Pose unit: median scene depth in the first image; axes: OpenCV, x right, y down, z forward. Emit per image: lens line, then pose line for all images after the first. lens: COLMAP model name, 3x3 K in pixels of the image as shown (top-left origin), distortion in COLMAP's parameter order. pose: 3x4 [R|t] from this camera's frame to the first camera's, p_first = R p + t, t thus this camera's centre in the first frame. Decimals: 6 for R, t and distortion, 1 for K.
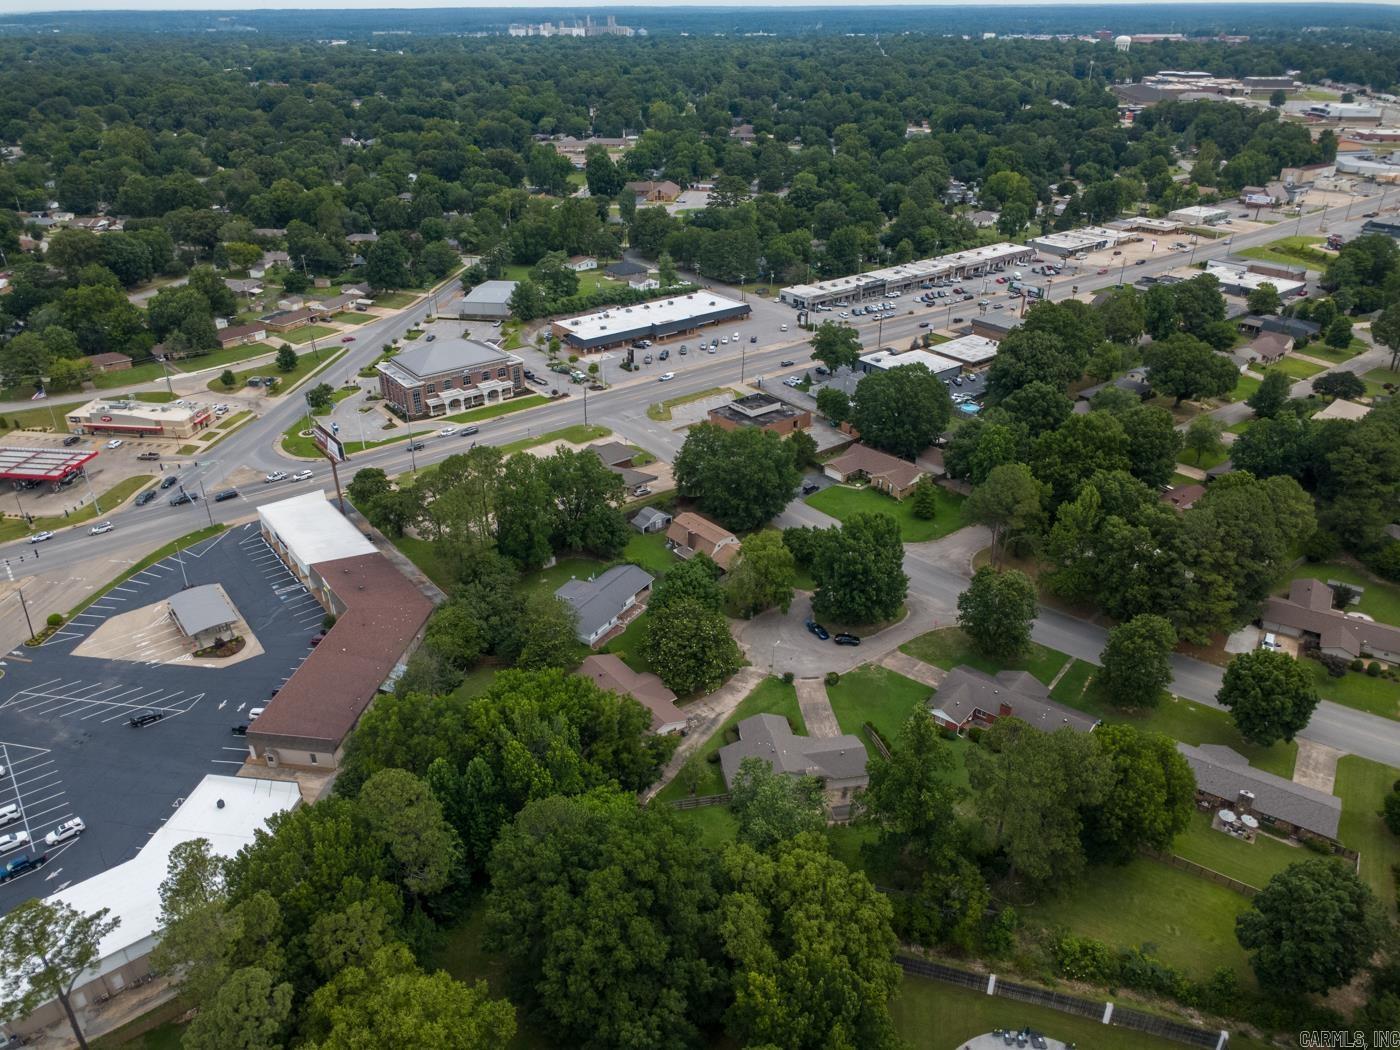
lens RADIAL K [[987.7, 0, 700.0], [0, 987.7, 525.0], [0, 0, 1]] dist [0.006158, -0.001415]
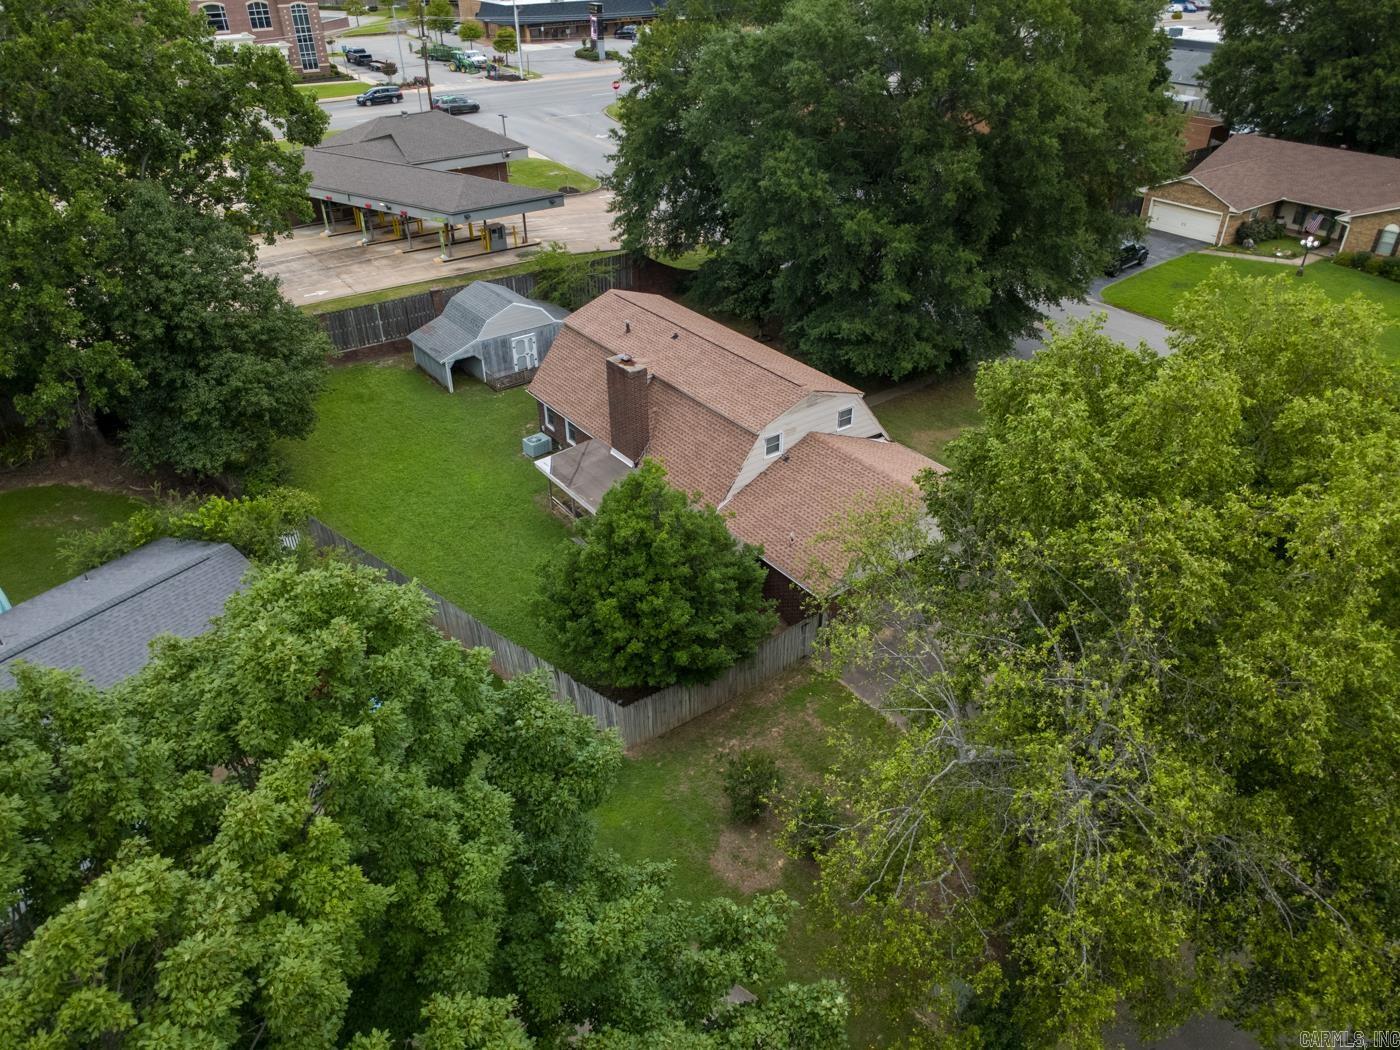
lens RADIAL K [[987.7, 0, 700.0], [0, 987.7, 525.0], [0, 0, 1]] dist [0.006158, -0.001415]
pose [[0.997669, 0.038353, -0.056442, 0.012871], [-0.033437, 0.995768, 0.085598, 0.015938], [0.059486, -0.083511, 0.994730, 0.628552]]
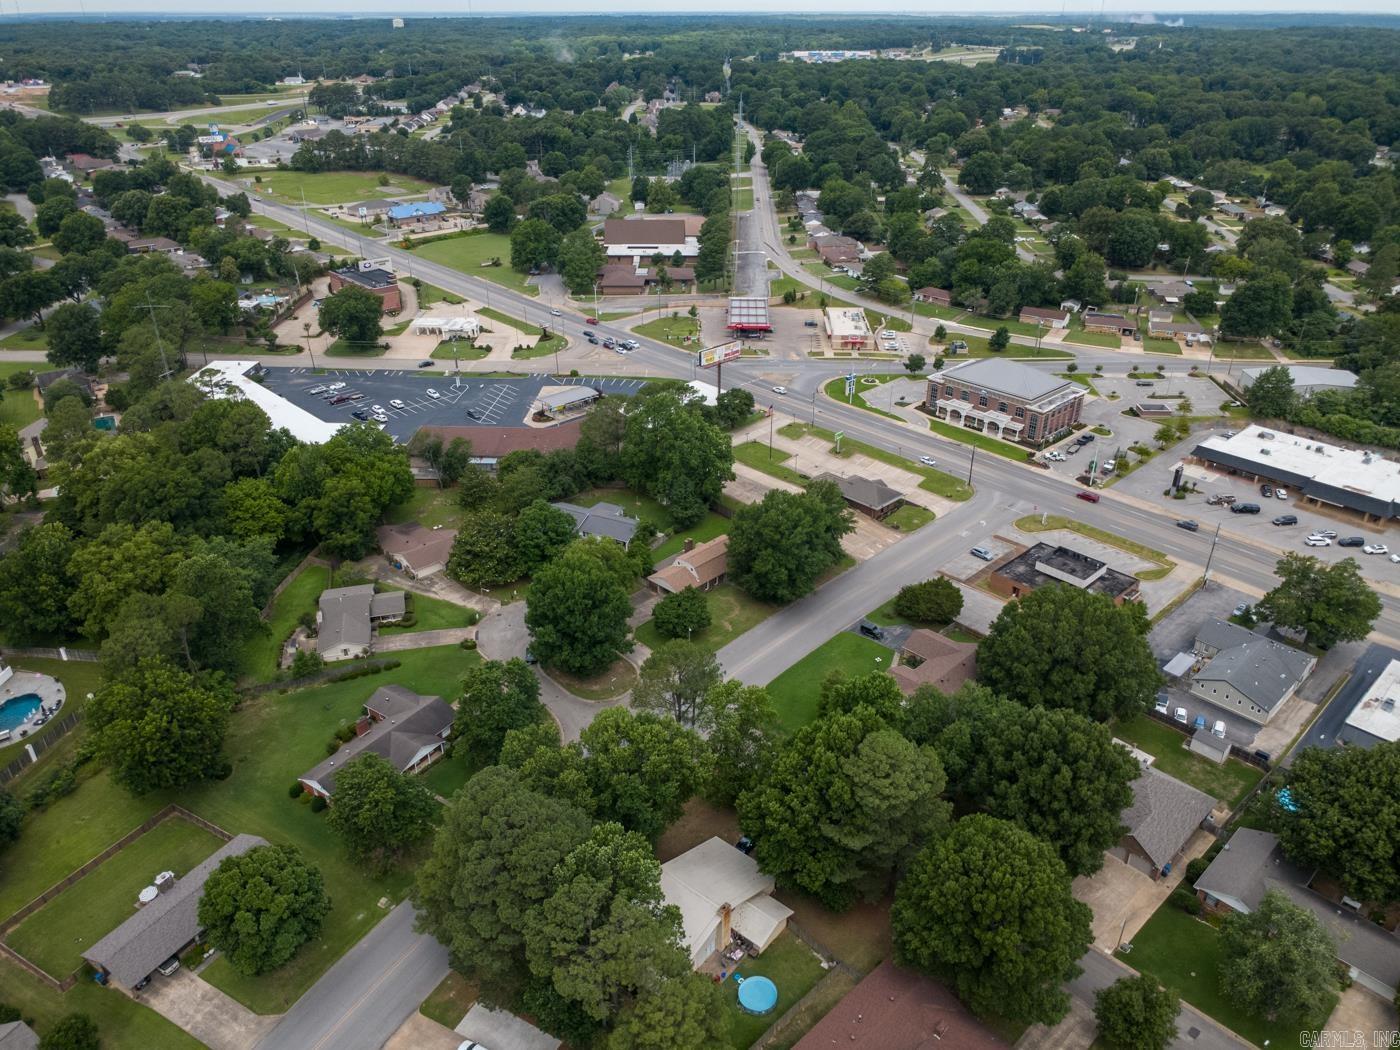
lens RADIAL K [[987.7, 0, 700.0], [0, 987.7, 525.0], [0, 0, 1]] dist [0.006158, -0.001415]
pose [[0.091855, 0.468437, -0.878709, 0.652304], [-0.466860, 0.799702, 0.377516, -0.293236], [0.879548, 0.375558, 0.292151, 0.547208]]
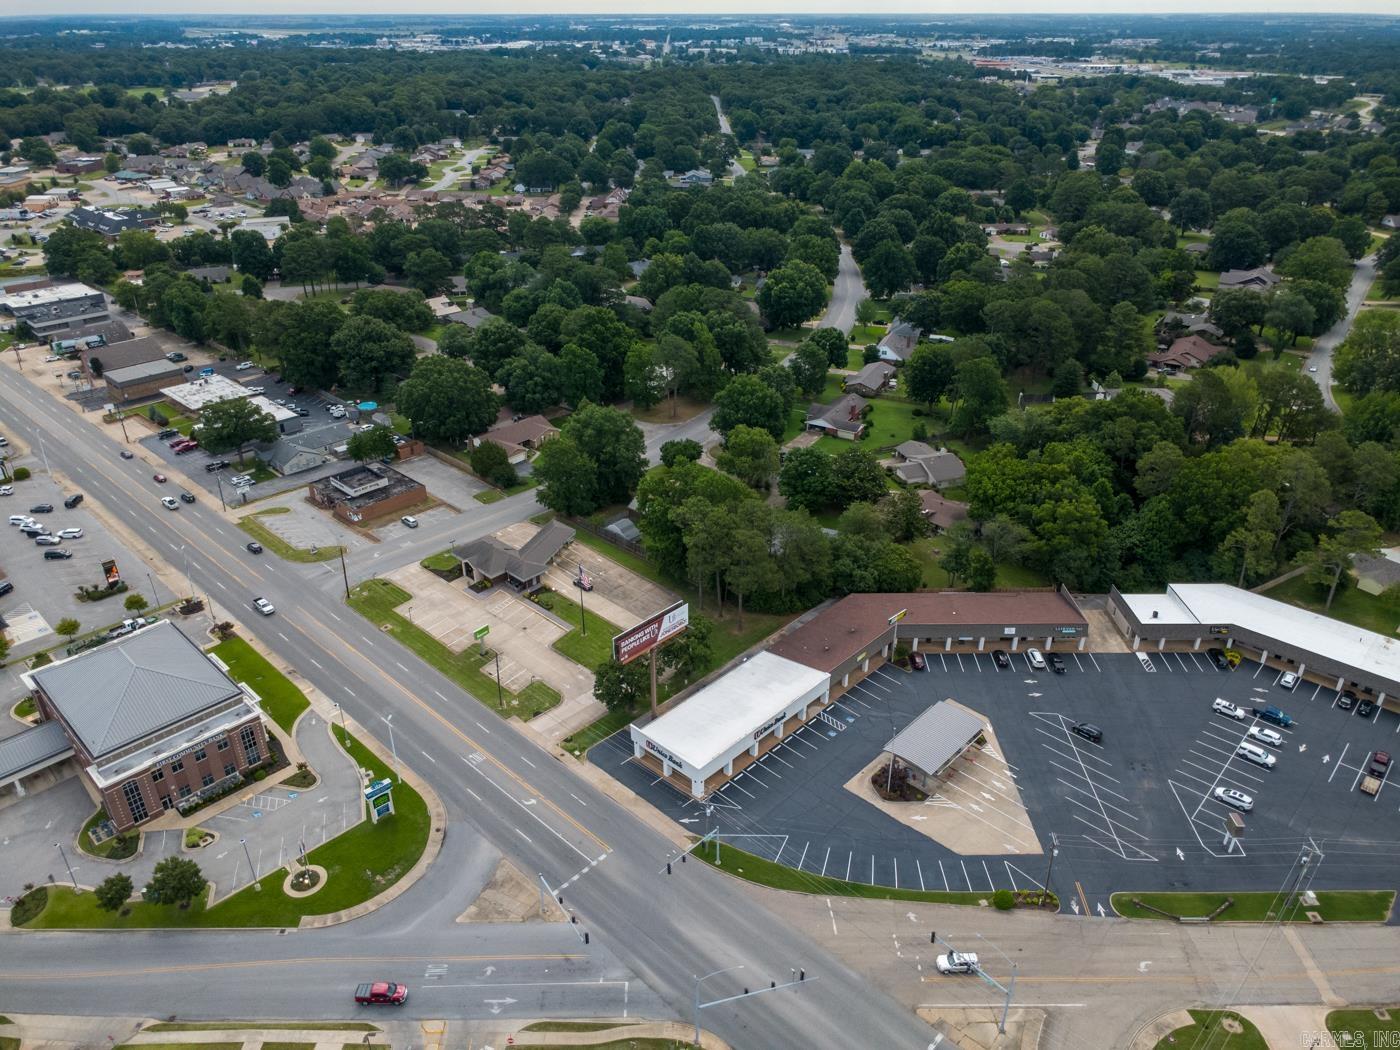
lens RADIAL K [[987.7, 0, 700.0], [0, 987.7, 525.0], [0, 0, 1]] dist [0.006158, -0.001415]
pose [[-0.144001, -0.459610, 0.876369, -0.761096], [0.462937, 0.751429, 0.470153, -0.361069], [-0.874616, 0.473406, 0.104564, 0.678770]]
